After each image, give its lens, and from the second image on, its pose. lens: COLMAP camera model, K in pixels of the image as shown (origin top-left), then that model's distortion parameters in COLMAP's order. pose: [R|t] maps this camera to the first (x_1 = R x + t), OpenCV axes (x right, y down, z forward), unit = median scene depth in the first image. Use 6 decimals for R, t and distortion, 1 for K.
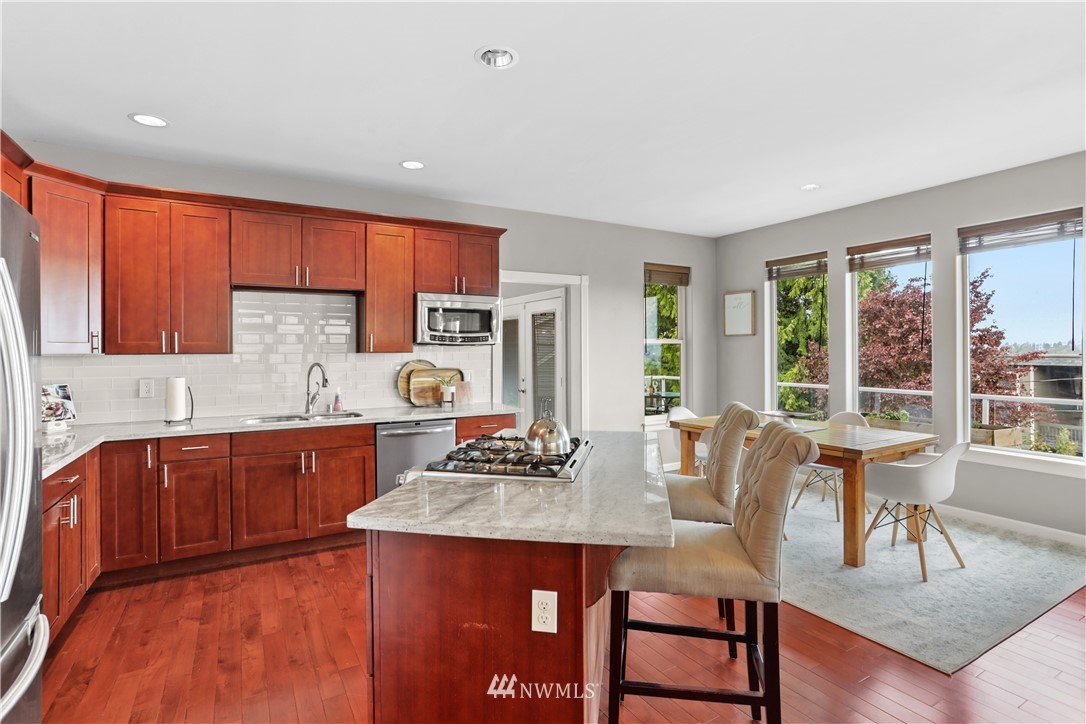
lens RADIAL K [[535.8, 0, 539.9], [0, 535.8, 359.7], [0, 0, 1]] dist [-0.003705, 0.001055]
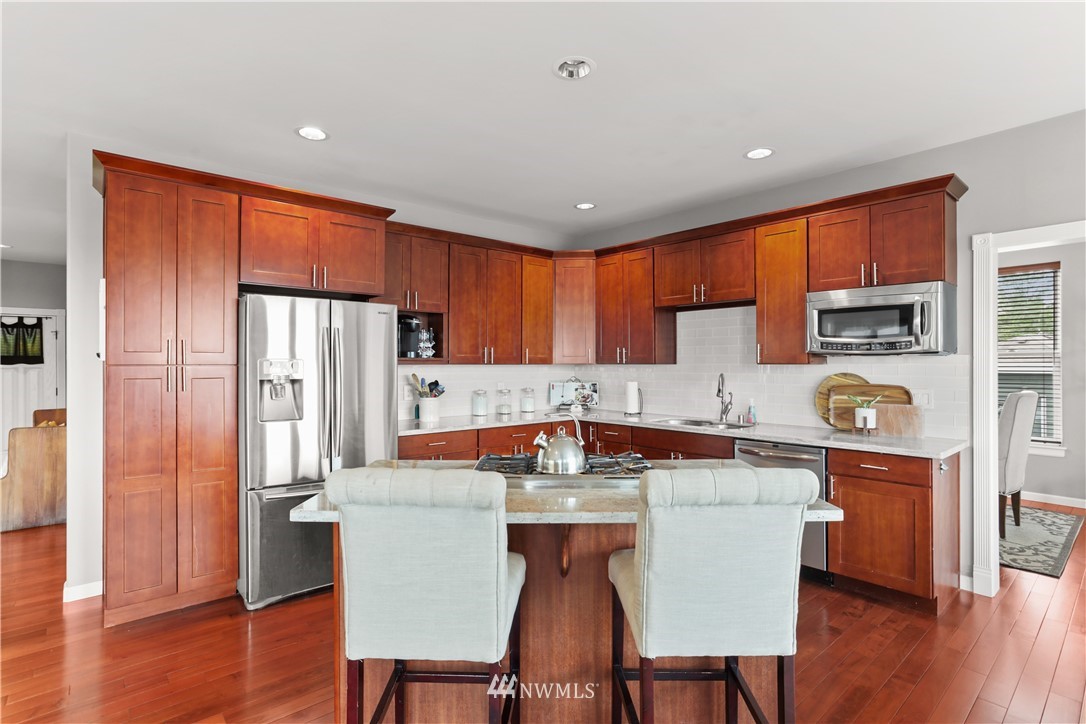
lens RADIAL K [[535.8, 0, 539.9], [0, 535.8, 359.6], [0, 0, 1]] dist [-0.003705, 0.001055]
pose [[0.218313, -0.001596, -0.975878, 0.505895], [-0.015772, 0.999862, -0.005163, -0.009541], [0.975751, 0.016519, 0.218257, 0.412325]]
